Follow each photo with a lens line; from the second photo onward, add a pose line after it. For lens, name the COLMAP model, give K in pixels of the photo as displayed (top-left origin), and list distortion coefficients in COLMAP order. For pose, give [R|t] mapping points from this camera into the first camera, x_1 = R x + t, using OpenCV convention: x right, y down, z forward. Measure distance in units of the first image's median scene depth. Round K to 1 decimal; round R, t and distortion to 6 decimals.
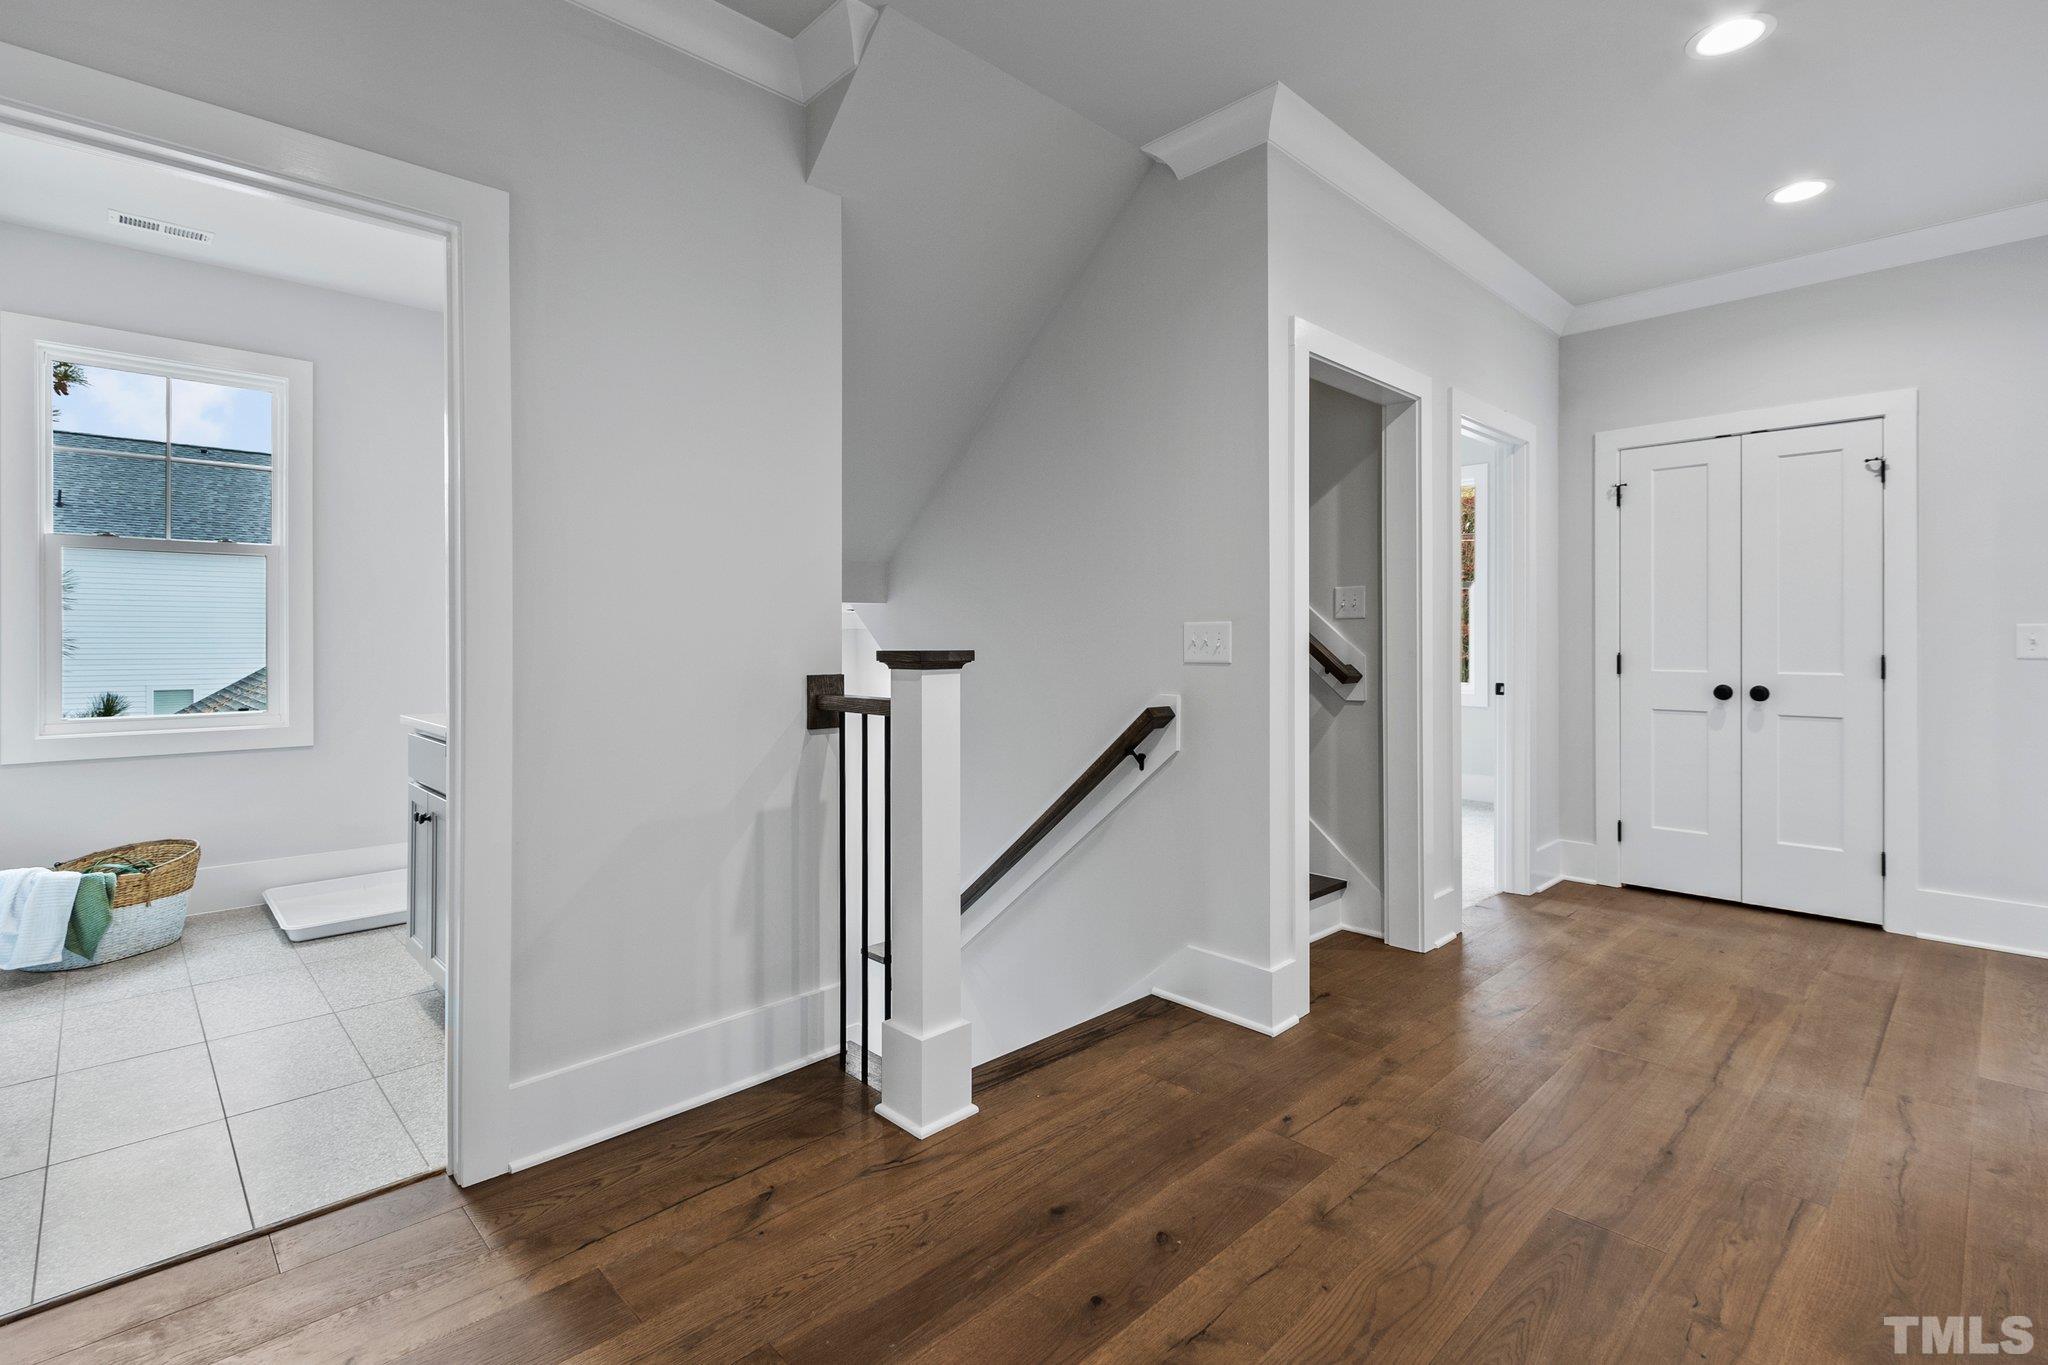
lens RADIAL K [[944.3, 0, 1014.1], [0, 944.3, 649.4], [0, 0, 1]] dist [-0.001445, -0.000647]
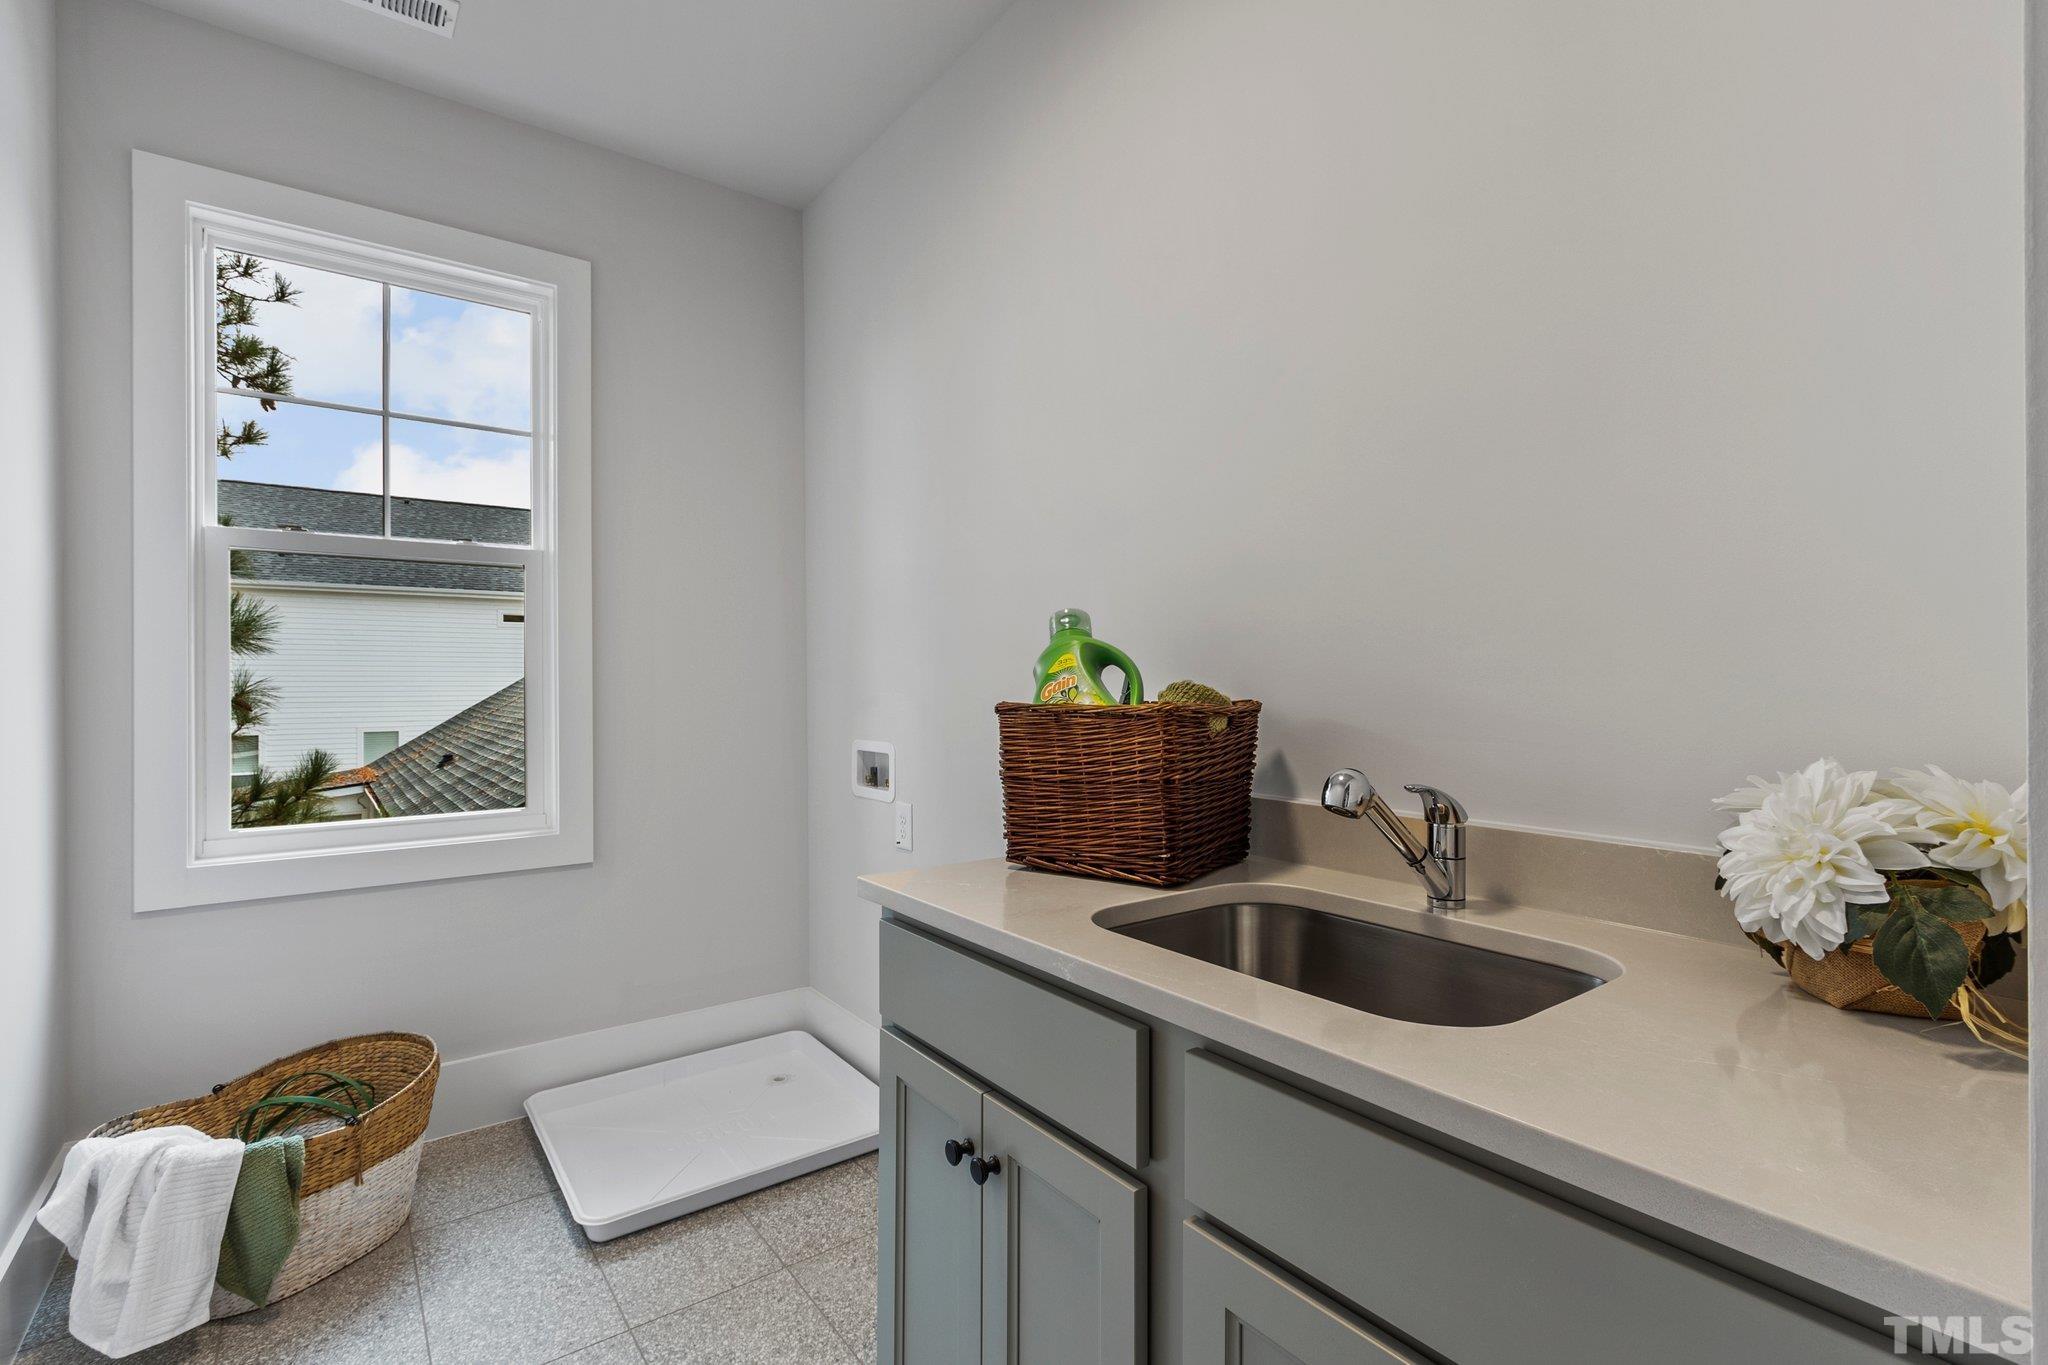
lens RADIAL K [[922.7, 0, 1021.8], [0, 922.7, 691.6], [0, 0, 1]] dist [-0.001465, -0.000043]
pose [[0.992811, -0.000166, -0.119691, -0.453699], [0.000358, 0.999999, 0.001582, -0.018319], [0.119690, -0.001613, 0.992810, 0.494830]]
